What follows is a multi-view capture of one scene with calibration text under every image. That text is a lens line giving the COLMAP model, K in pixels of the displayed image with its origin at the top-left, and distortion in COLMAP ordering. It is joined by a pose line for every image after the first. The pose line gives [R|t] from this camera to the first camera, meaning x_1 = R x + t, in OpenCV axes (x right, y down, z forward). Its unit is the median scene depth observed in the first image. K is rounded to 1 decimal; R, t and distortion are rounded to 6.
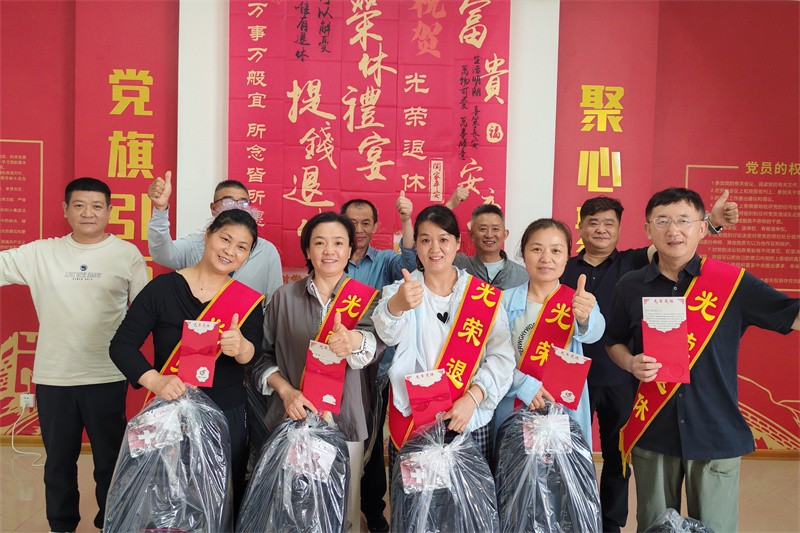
lens RADIAL K [[761.9, 0, 400.0], [0, 761.9, 266.5], [0, 0, 1]] dist [-0.000937, -0.004712]
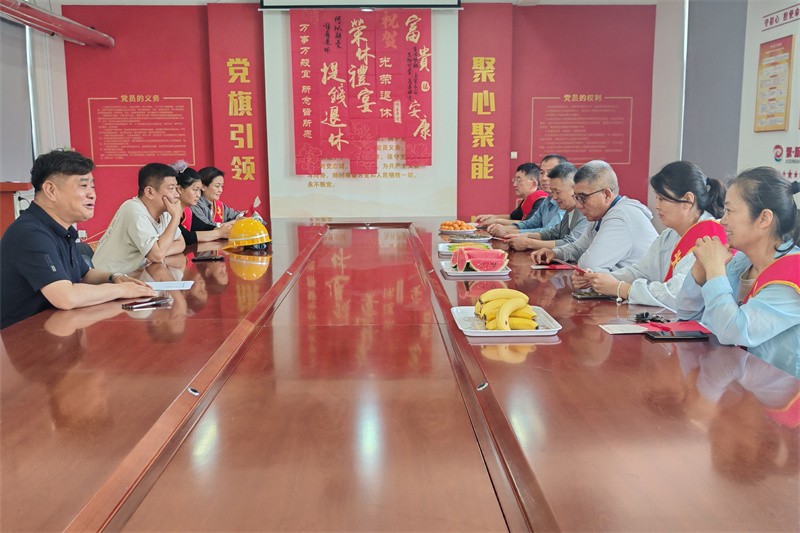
lens RADIAL K [[828.4, 0, 401.4], [0, 828.4, 300.4], [0, 0, 1]] dist [-0.005672, -0.016641]
pose [[0.999240, -0.037845, 0.009378, 0.019275], [0.036420, 0.991855, 0.122057, 0.113592], [-0.013921, -0.121622, 0.992479, -1.215859]]
